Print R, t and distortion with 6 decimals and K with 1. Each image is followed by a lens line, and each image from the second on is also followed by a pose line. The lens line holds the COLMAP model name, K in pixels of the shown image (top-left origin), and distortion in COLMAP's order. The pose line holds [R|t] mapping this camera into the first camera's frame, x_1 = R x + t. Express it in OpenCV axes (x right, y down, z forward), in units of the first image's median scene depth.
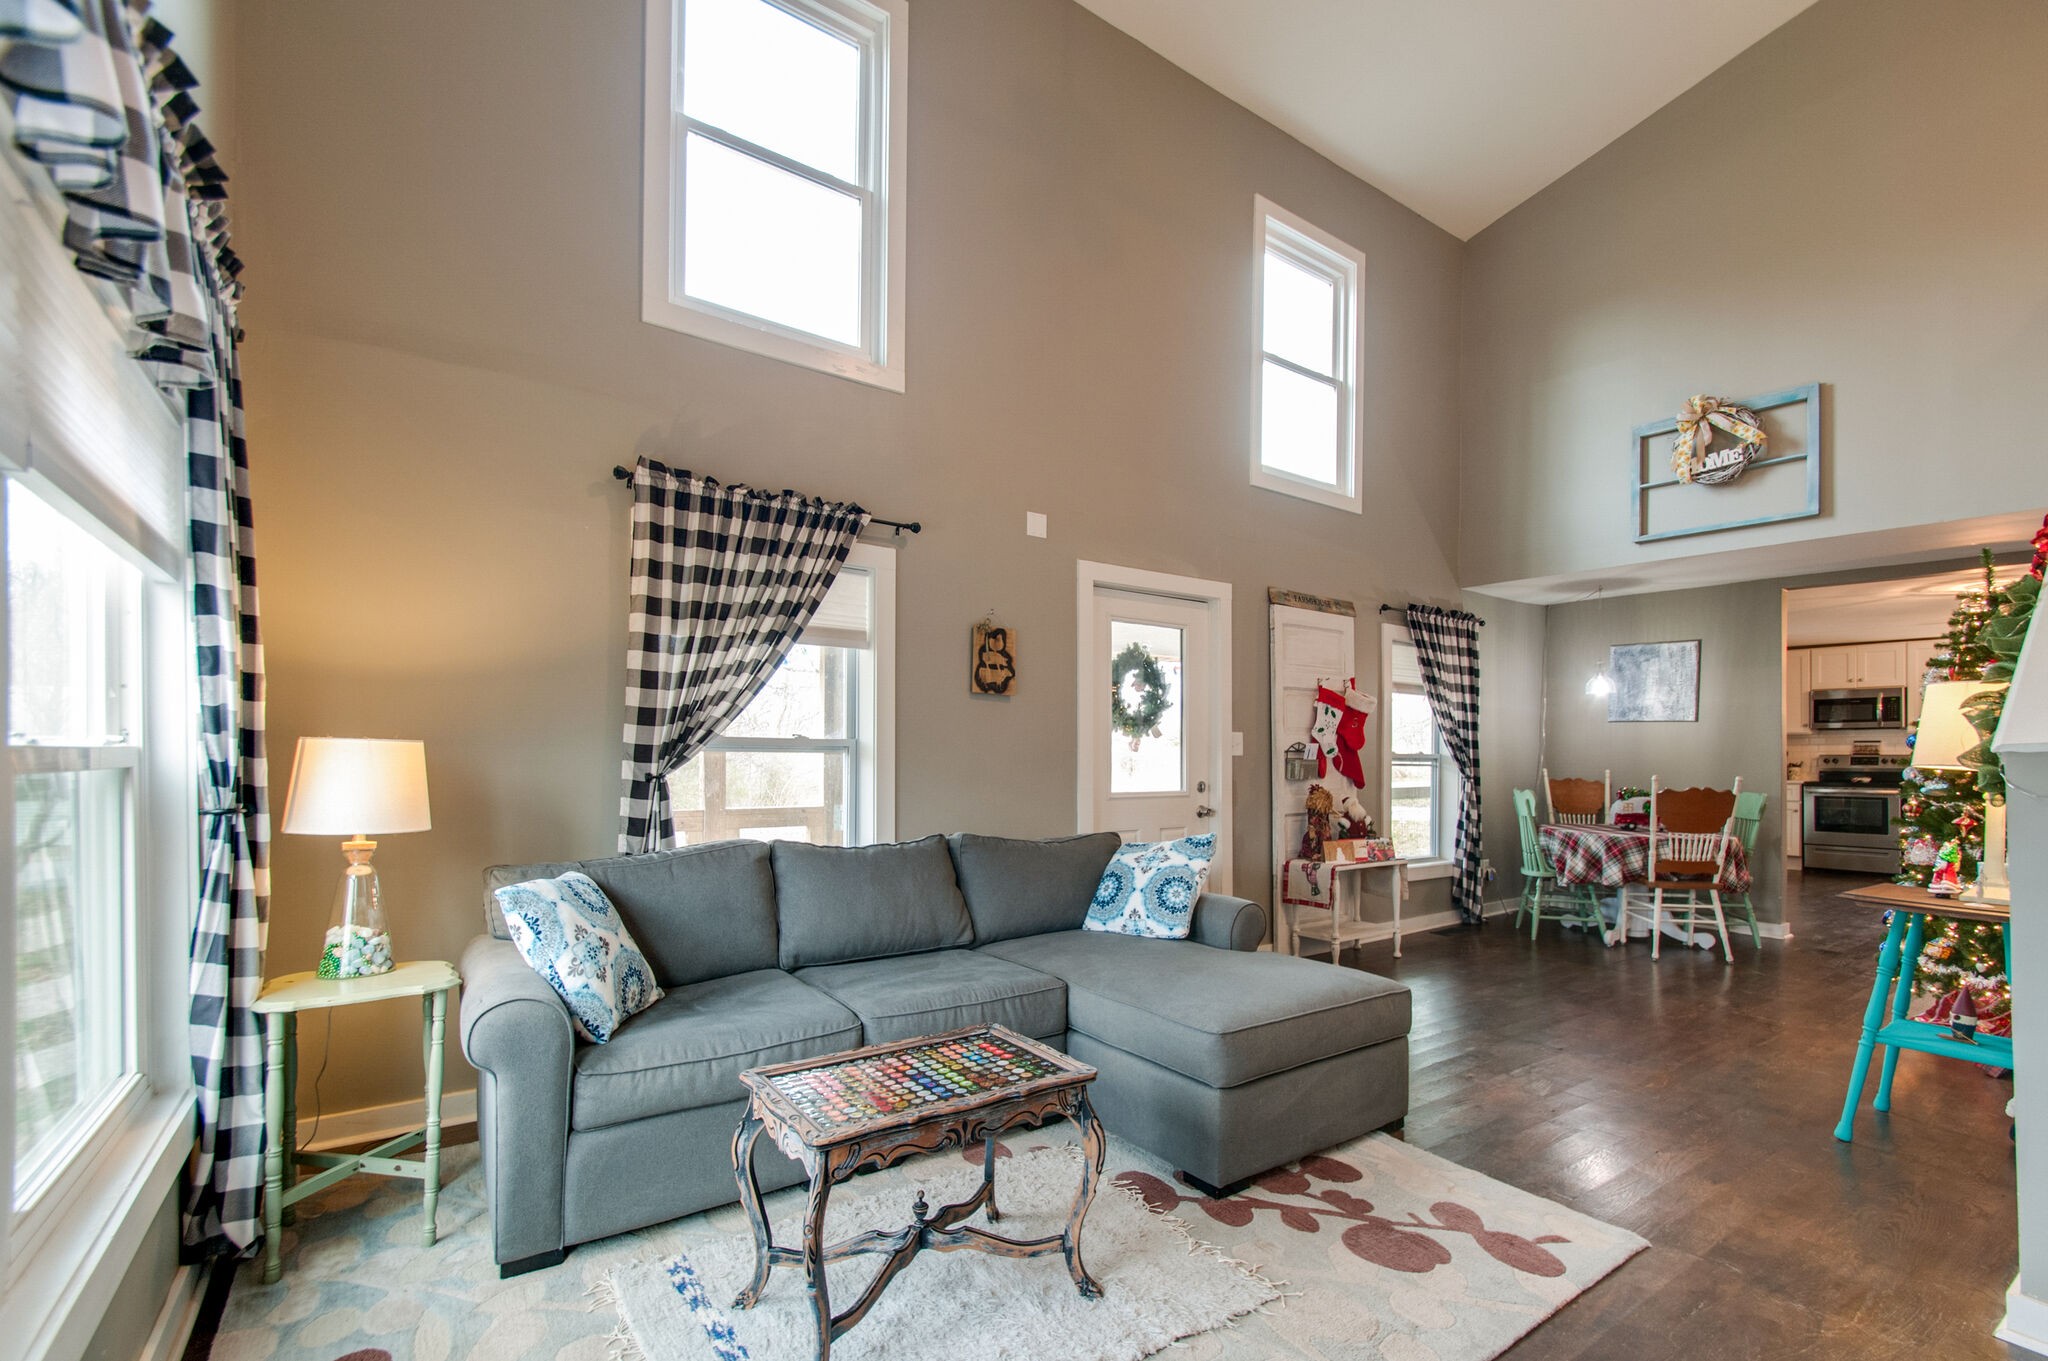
lens RADIAL K [[910.0, 0, 1061.0], [0, 910.0, 749.2], [0, 0, 1]] dist [0.009885, -0.005117]
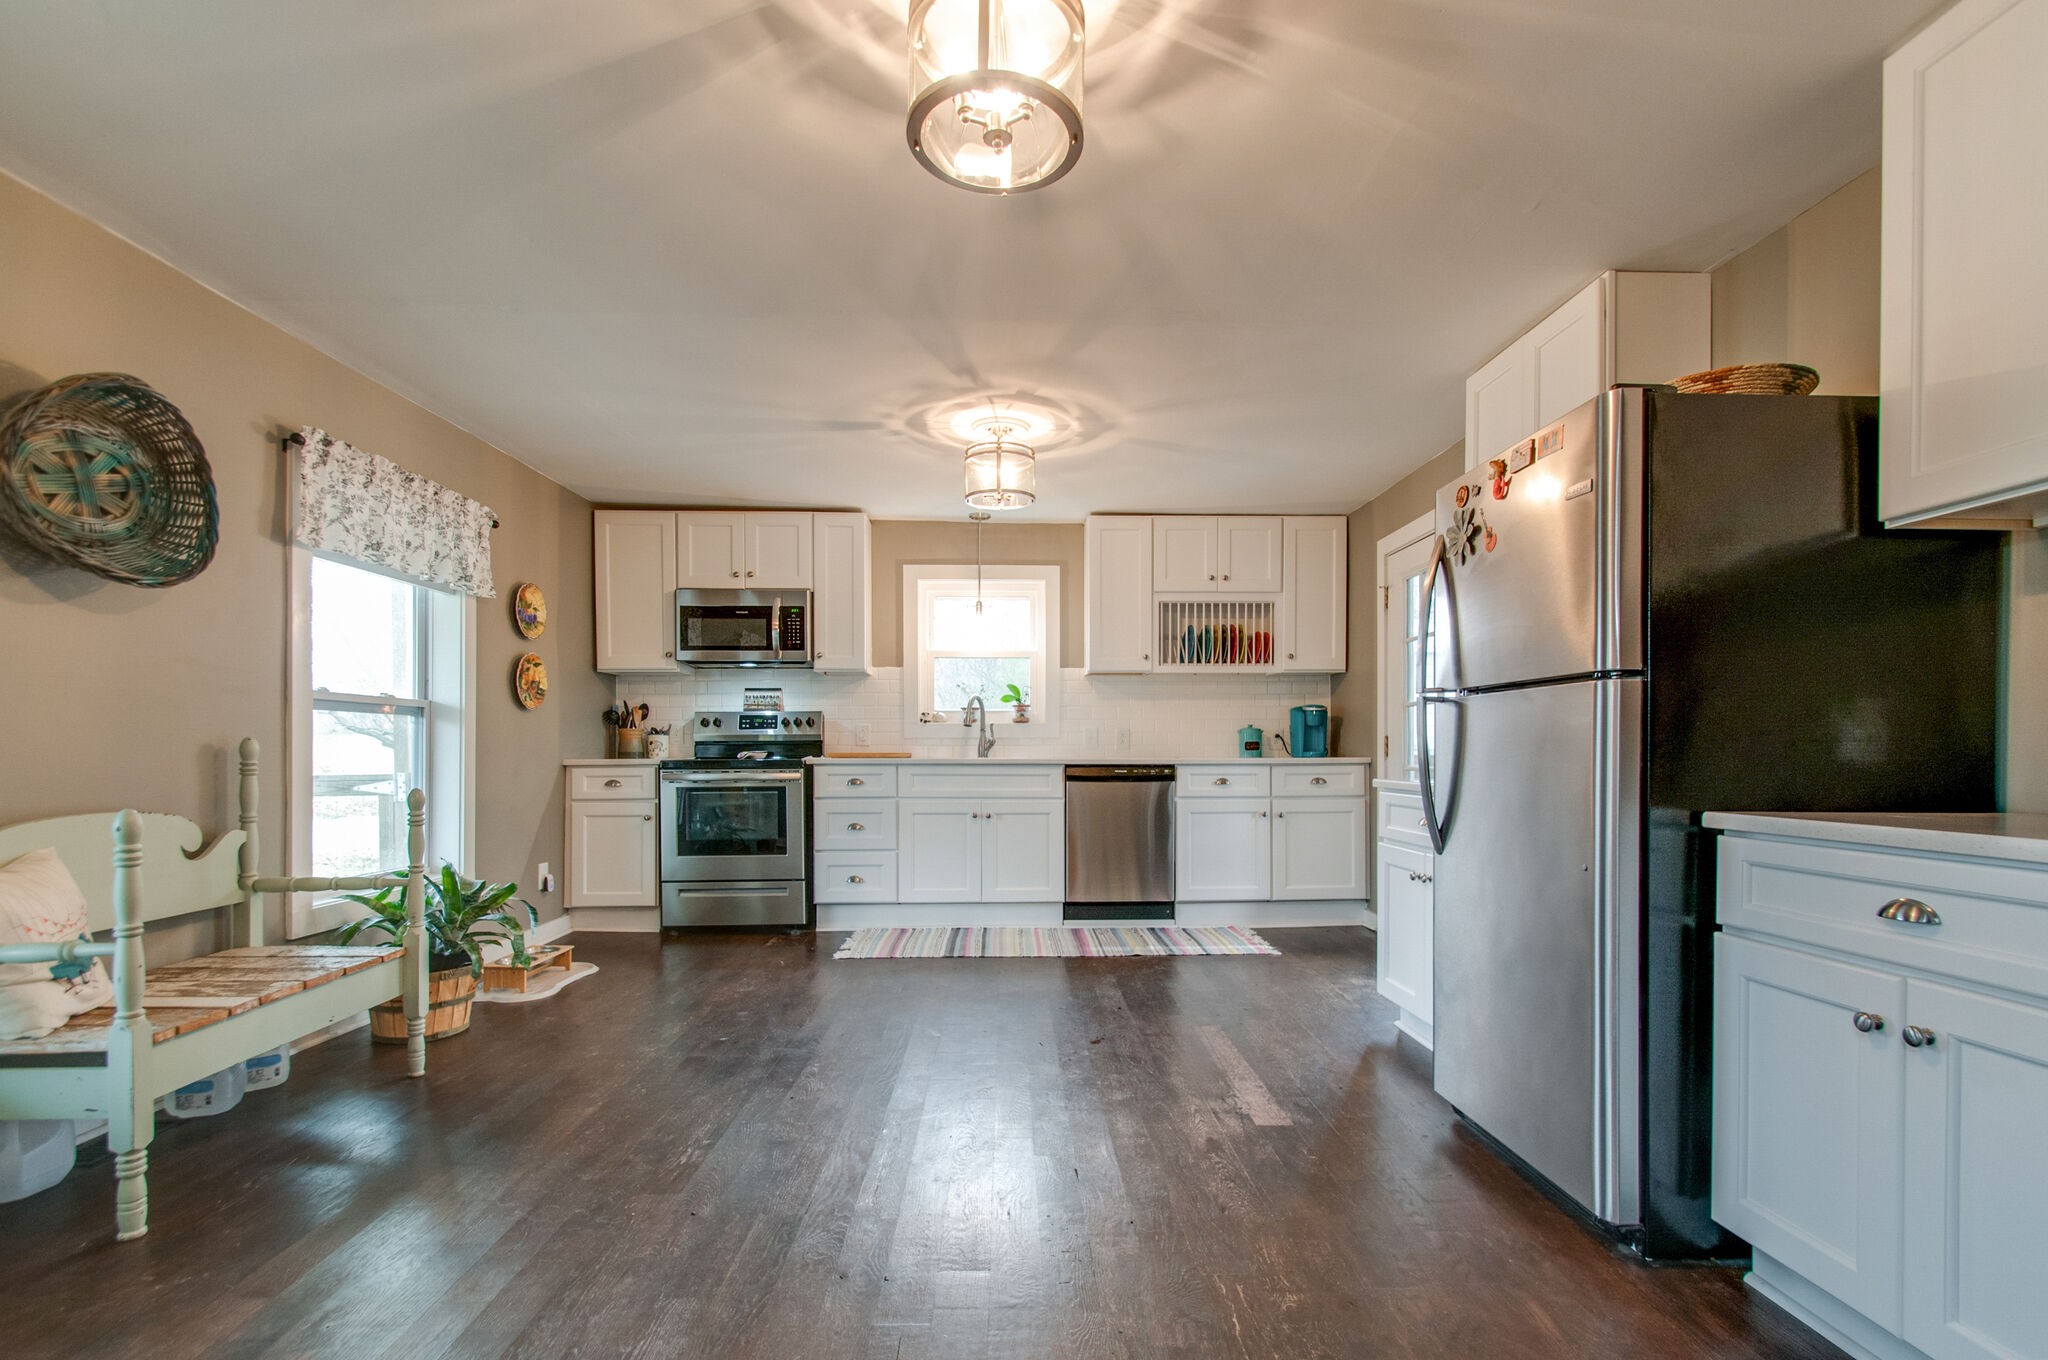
lens RADIAL K [[910.0, 0, 1023.2], [0, 910.0, 754.1], [0, 0, 1]] dist [0.009885, -0.005117]
pose [[0.597127, -0.013035, 0.802041, 1.081005], [0.001599, 0.999885, 0.015060, 0.049563], [-0.802145, -0.007710, 0.597079, 1.097218]]
